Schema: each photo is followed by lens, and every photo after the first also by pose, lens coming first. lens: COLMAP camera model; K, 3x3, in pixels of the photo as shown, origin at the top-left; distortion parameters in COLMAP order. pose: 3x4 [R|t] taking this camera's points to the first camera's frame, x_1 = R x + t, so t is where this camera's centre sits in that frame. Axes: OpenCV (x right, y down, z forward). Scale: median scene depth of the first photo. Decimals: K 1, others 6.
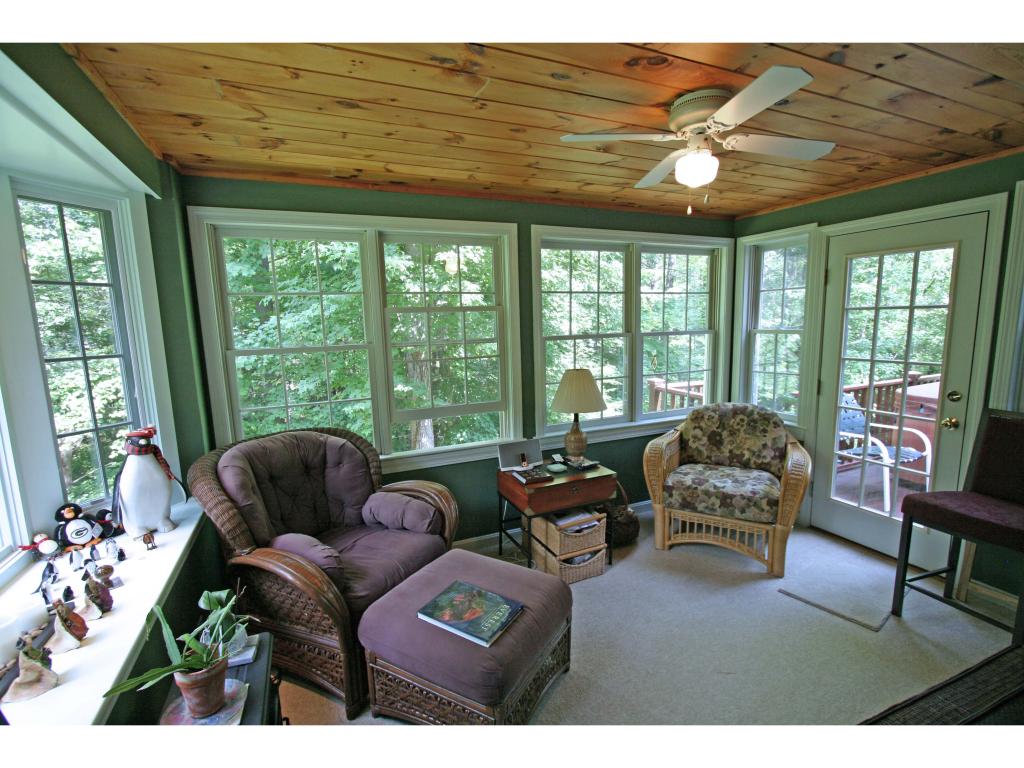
lens RADIAL K [[470.9, 0, 512.9], [0, 470.9, 387.7], [0, 0, 1]] dist [-0.017802, 0.001513]
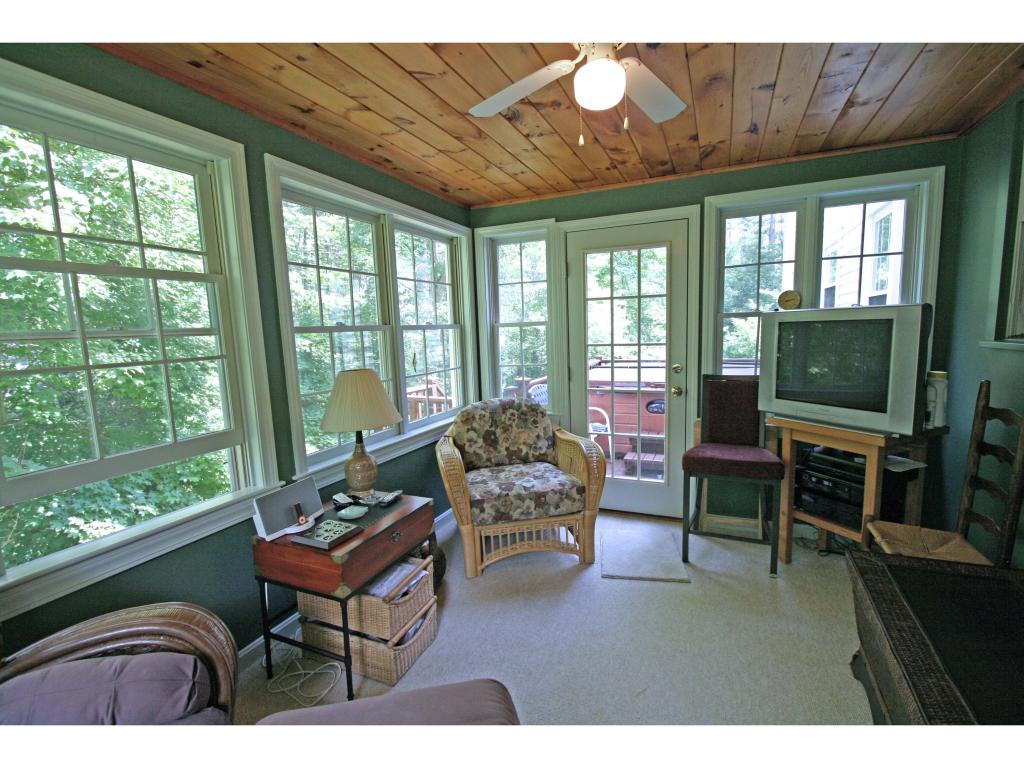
lens RADIAL K [[470.9, 0, 511.2], [0, 470.9, 389.3], [0, 0, 1]] dist [-0.017802, 0.001513]
pose [[0.741931, -0.087234, 0.664777, -0.163126], [0.111498, 0.993747, 0.005964, 0.013043], [-0.661141, 0.069697, 0.747018, 0.306798]]
